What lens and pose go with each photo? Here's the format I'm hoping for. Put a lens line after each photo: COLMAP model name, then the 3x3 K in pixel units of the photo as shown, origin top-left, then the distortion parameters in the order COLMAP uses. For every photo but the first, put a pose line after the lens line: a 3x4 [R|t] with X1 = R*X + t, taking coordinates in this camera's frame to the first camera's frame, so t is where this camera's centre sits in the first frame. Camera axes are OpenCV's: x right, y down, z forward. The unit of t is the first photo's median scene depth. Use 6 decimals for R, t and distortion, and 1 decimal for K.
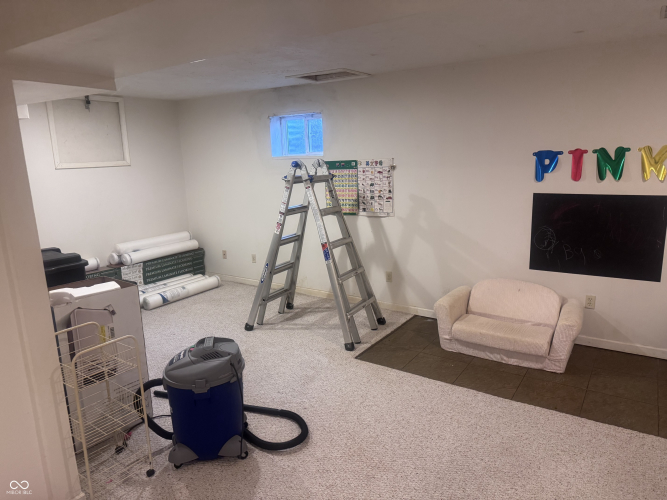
lens RADIAL K [[473.1, 0, 333.6], [0, 473.1, 248.6], [0, 0, 1]] dist [0.024936, -0.001072]
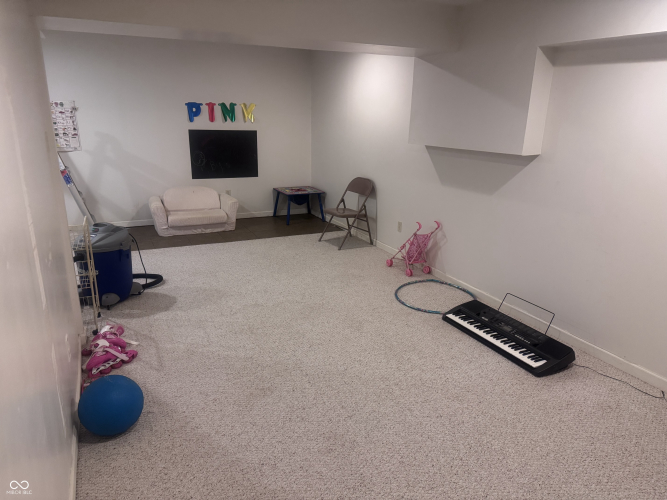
lens RADIAL K [[473.1, 0, 333.8], [0, 473.1, 251.0], [0, 0, 1]] dist [0.024936, -0.001072]
pose [[0.515285, -0.206996, 0.831645, -0.733785], [0.127247, 0.978116, 0.164610, 0.080114], [-0.847519, 0.021003, 0.530349, -0.240840]]
